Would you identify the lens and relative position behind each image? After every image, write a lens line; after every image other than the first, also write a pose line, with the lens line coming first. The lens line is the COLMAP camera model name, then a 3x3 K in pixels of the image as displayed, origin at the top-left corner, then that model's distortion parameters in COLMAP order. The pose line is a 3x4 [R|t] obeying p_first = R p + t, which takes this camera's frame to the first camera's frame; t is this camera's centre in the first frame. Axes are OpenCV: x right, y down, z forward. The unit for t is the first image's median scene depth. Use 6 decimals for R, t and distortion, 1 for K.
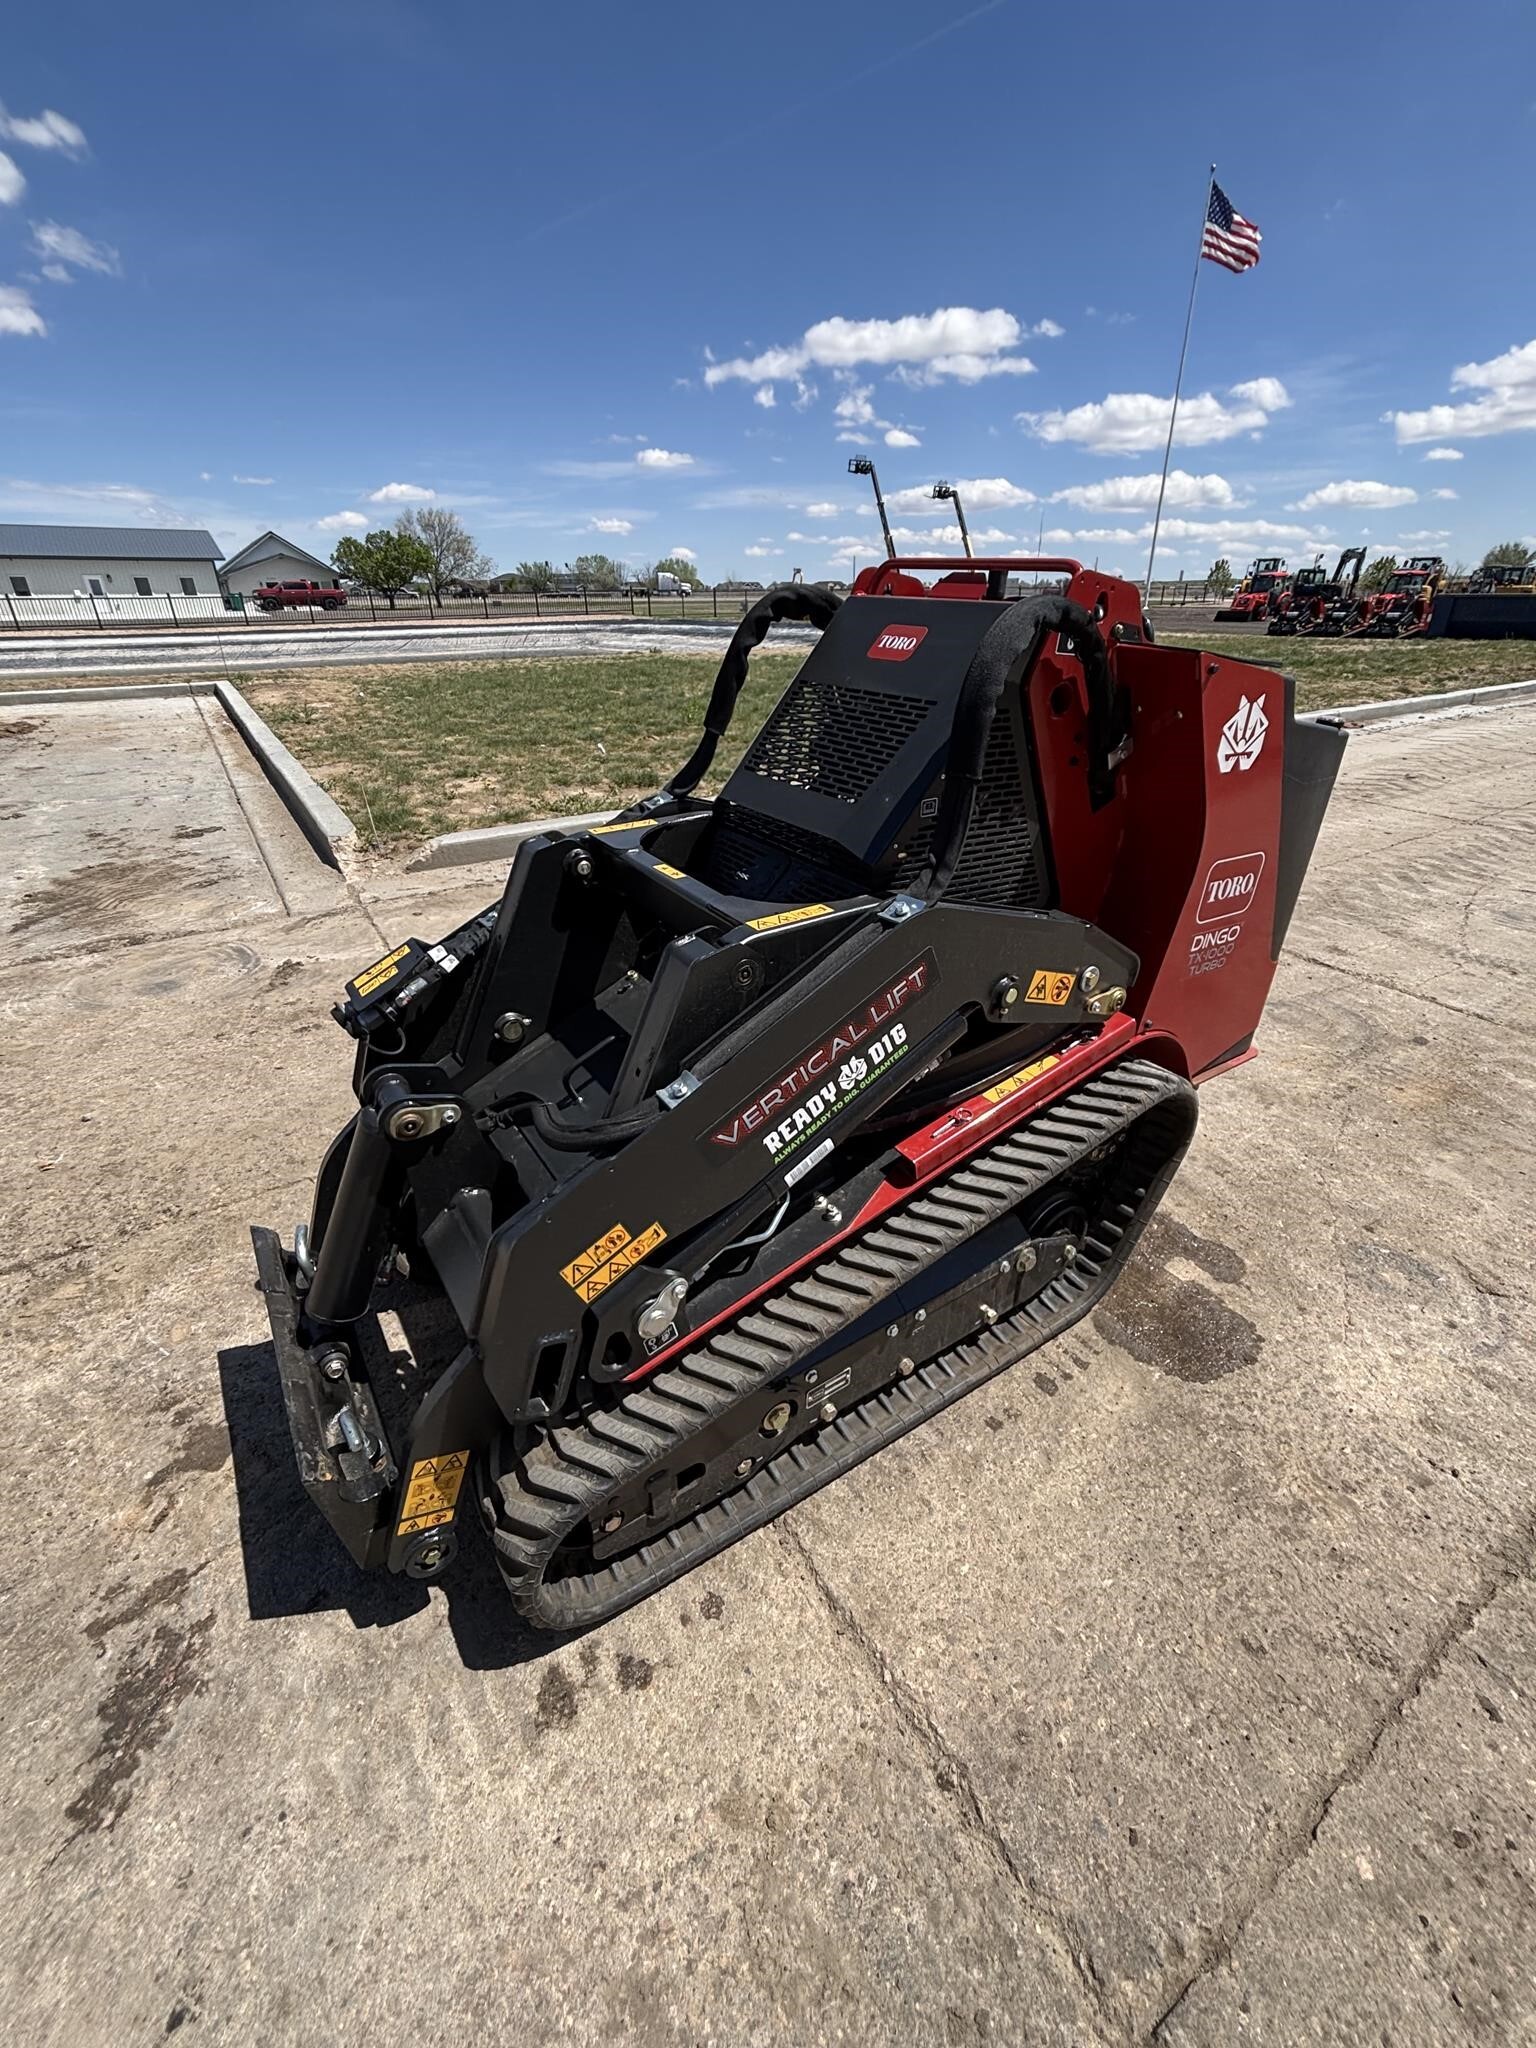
lens RADIAL K [[868.3, 0, 773.2], [0, 868.3, 1021.0], [0, 0, 1]] dist [-0.016165, 0.009420]
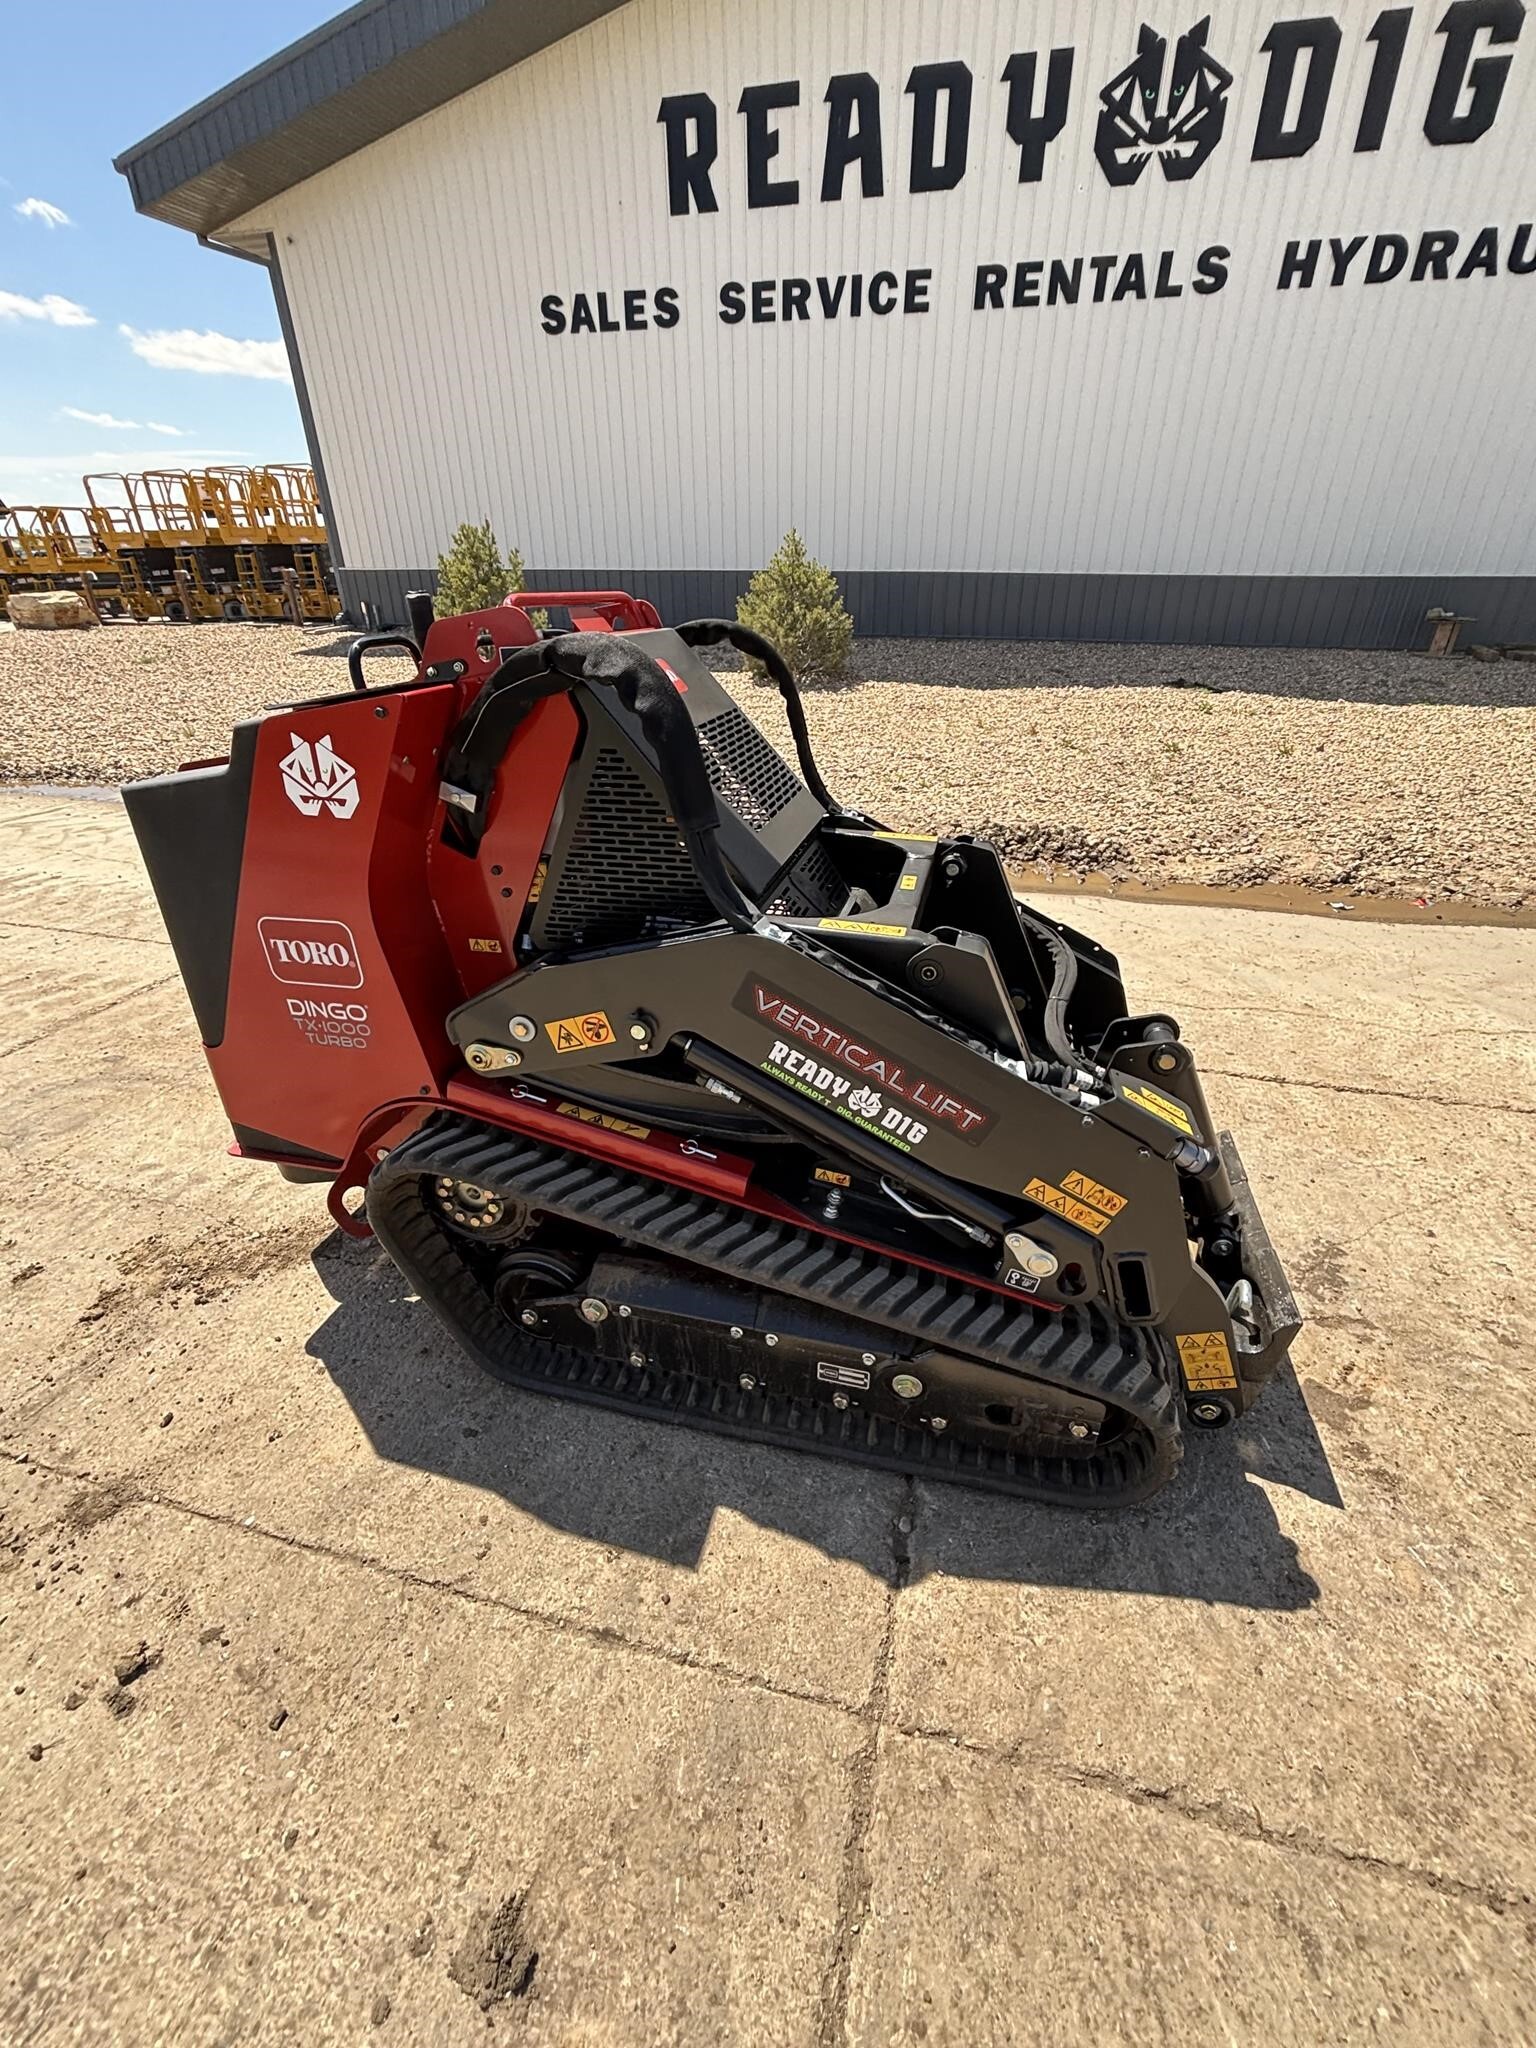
lens RADIAL K [[868.5, 0, 771.9], [0, 868.5, 1021.1], [0, 0, 1]] dist [-0.015992, 0.009778]
pose [[-0.668354, -0.347361, 0.657757, -0.799209], [0.334819, 0.649136, 0.683022, -0.879181], [-0.664228, 0.676730, -0.317549, 1.607839]]
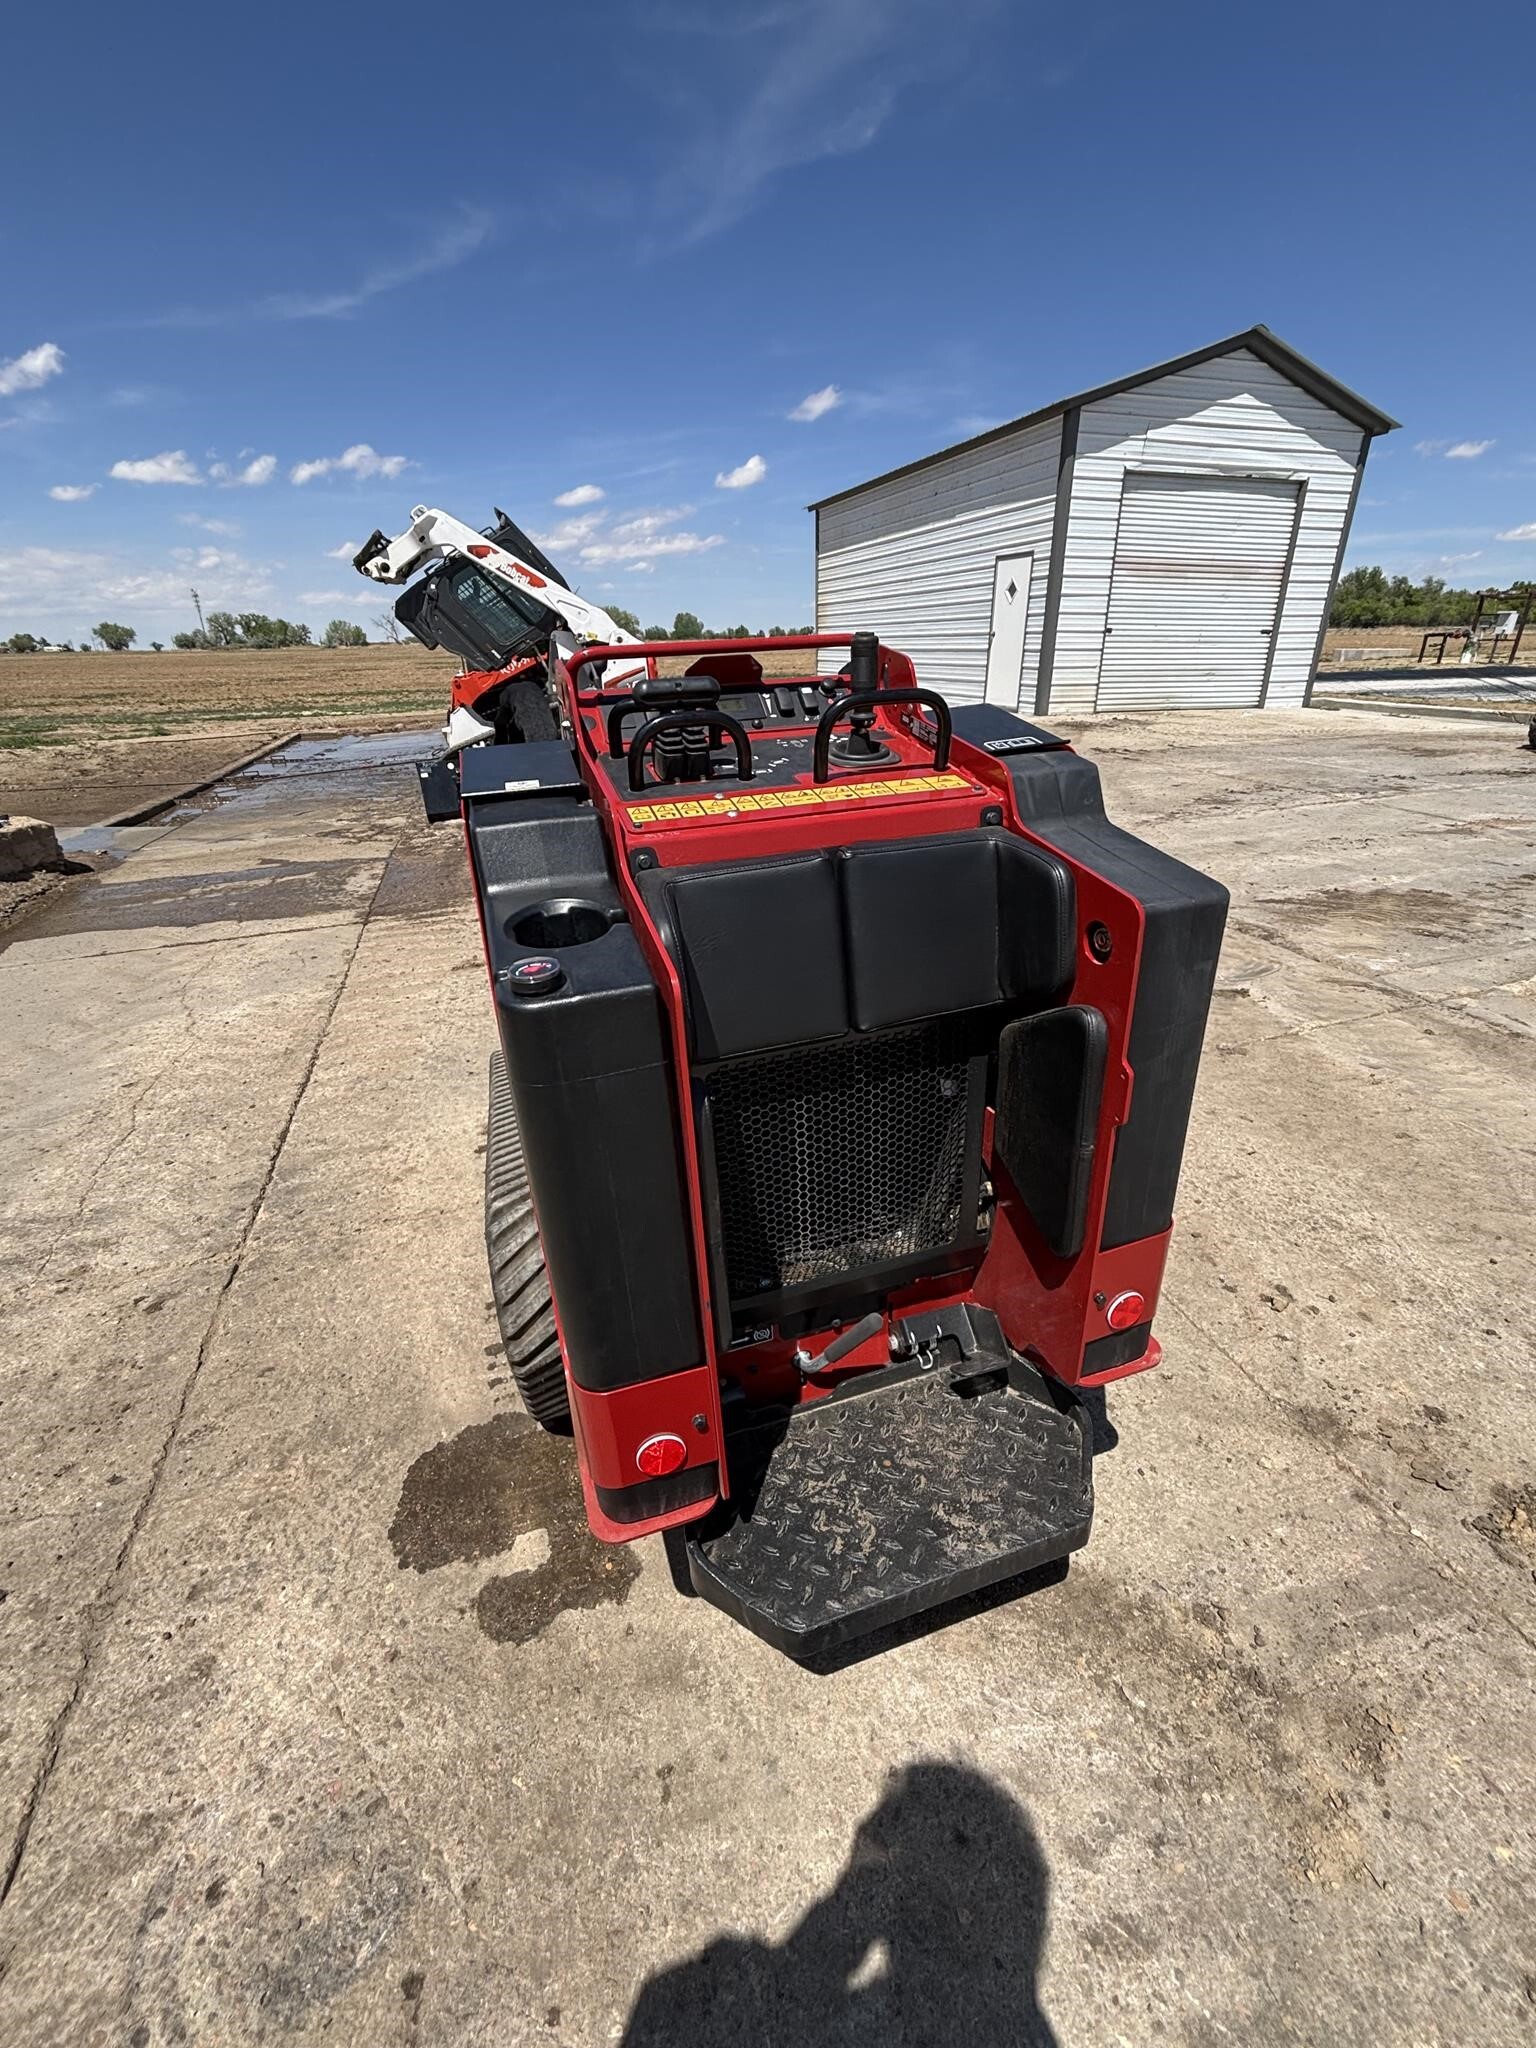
lens RADIAL K [[874.0, 0, 773.4], [0, 874.0, 1018.9], [0, 0, 1]] dist [-0.020668, 0.013570]
pose [[-0.267674, 0.395775, -0.878472, 1.242497], [-0.410509, 0.778004, 0.475596, -0.728616], [0.871684, 0.487926, -0.045783, 1.365017]]
